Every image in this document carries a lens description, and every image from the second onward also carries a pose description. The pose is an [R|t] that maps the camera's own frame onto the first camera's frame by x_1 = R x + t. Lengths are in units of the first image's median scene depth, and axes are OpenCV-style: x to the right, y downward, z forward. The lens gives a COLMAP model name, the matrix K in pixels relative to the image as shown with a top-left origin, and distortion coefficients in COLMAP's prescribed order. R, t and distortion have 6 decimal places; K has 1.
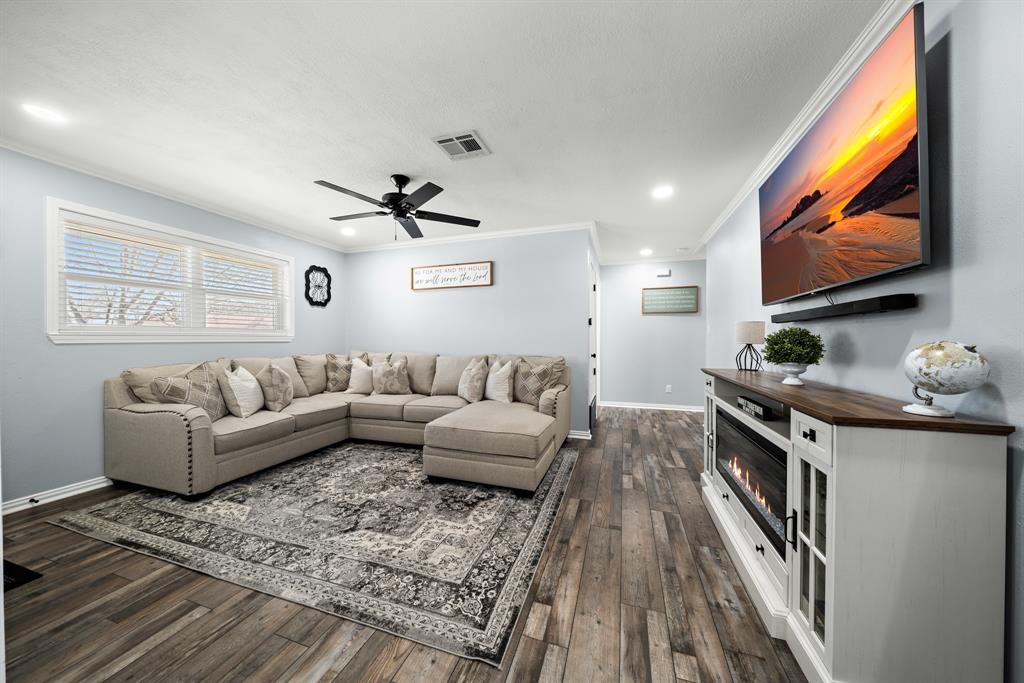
lens RADIAL K [[352.4, 0, 512.5], [0, 352.4, 335.1], [0, 0, 1]] dist [-0.002975, 0.000353]
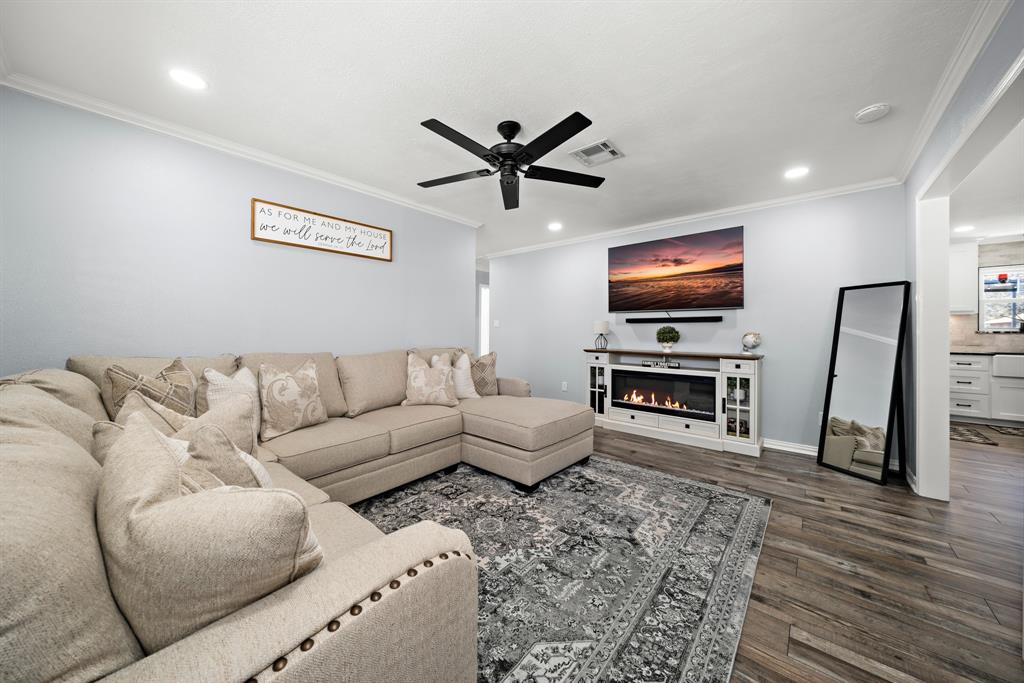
lens RADIAL K [[352.4, 0, 506.0], [0, 352.4, 326.8], [0, 0, 1]] dist [-0.002975, 0.000353]
pose [[0.387300, 0.015228, 0.921828, -1.160626], [-0.016166, 0.999822, -0.009725, 0.013739], [-0.921812, -0.011136, 0.387477, 0.776115]]
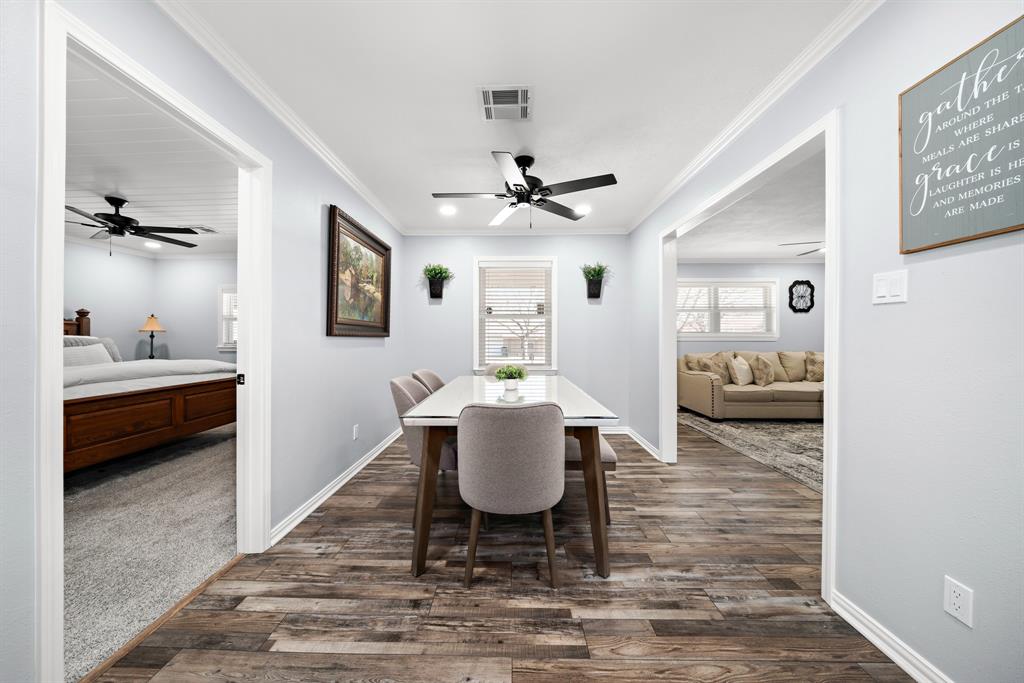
lens RADIAL K [[352.4, 0, 502.4], [0, 352.4, 344.7], [0, 0, 1]] dist [-0.002975, 0.000353]
pose [[0.290081, 0.011698, -0.956931, 0.585572], [0.009836, 0.999836, 0.015204, 0.002299], [0.956952, -0.013823, 0.289918, -0.652909]]
